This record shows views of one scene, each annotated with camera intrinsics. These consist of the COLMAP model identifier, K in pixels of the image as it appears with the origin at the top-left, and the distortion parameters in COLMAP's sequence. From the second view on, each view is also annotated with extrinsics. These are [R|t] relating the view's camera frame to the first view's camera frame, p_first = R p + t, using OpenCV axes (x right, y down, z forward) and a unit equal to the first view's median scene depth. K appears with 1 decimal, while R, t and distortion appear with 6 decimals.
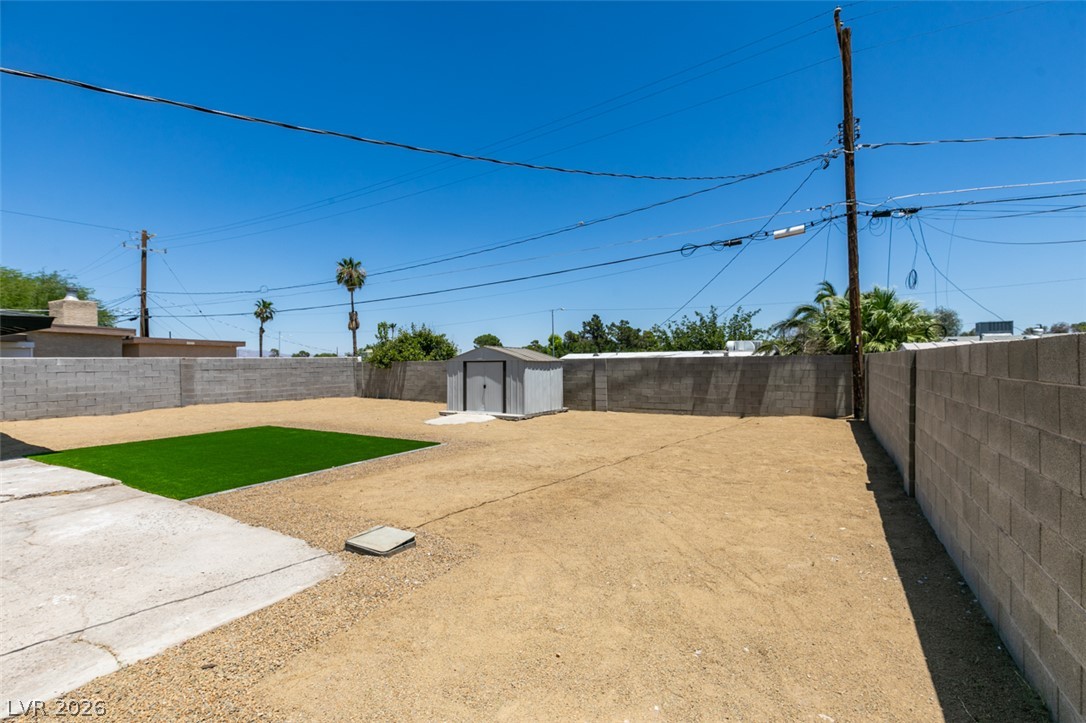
lens RADIAL K [[485.1, 0, 542.2], [0, 485.1, 358.1], [0, 0, 1]] dist [0.002215, 0.000046]
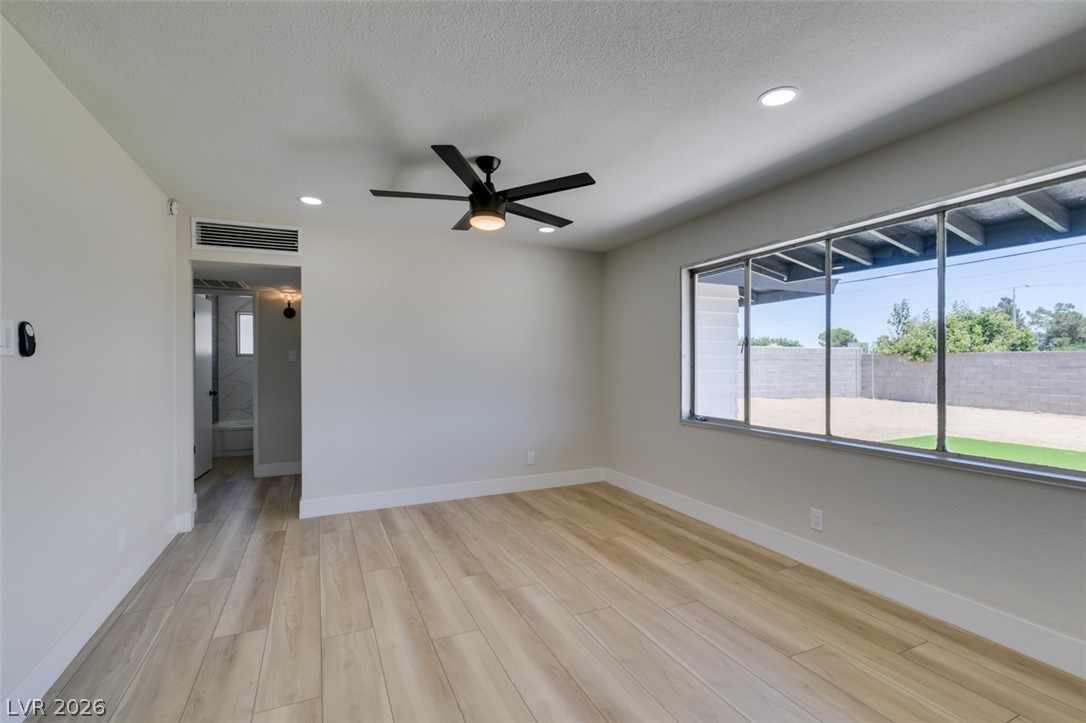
lens RADIAL K [[486.4, 0, 541.9], [0, 486.4, 363.7], [0, 0, 1]] dist [0.001395, -0.000327]
pose [[0.819052, 0.013586, -0.573559, -0.438411], [-0.005712, 0.999863, 0.015527, 0.018087], [0.573692, -0.009441, 0.819017, 0.055773]]
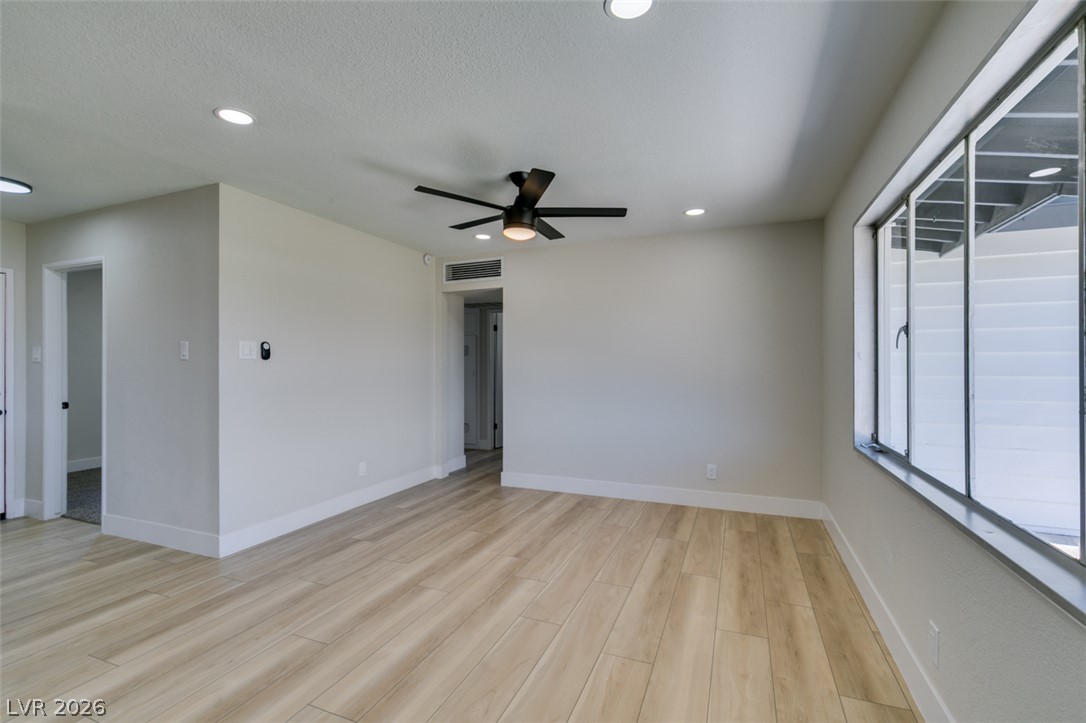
lens RADIAL K [[486.4, 0, 541.9], [0, 486.4, 363.7], [0, 0, 1]] dist [0.001395, -0.000327]
pose [[0.135514, 0.013493, -0.990683, -0.376048], [0.004683, 0.999887, 0.014259, 0.018142], [0.990764, -0.006572, 0.135436, 0.155843]]
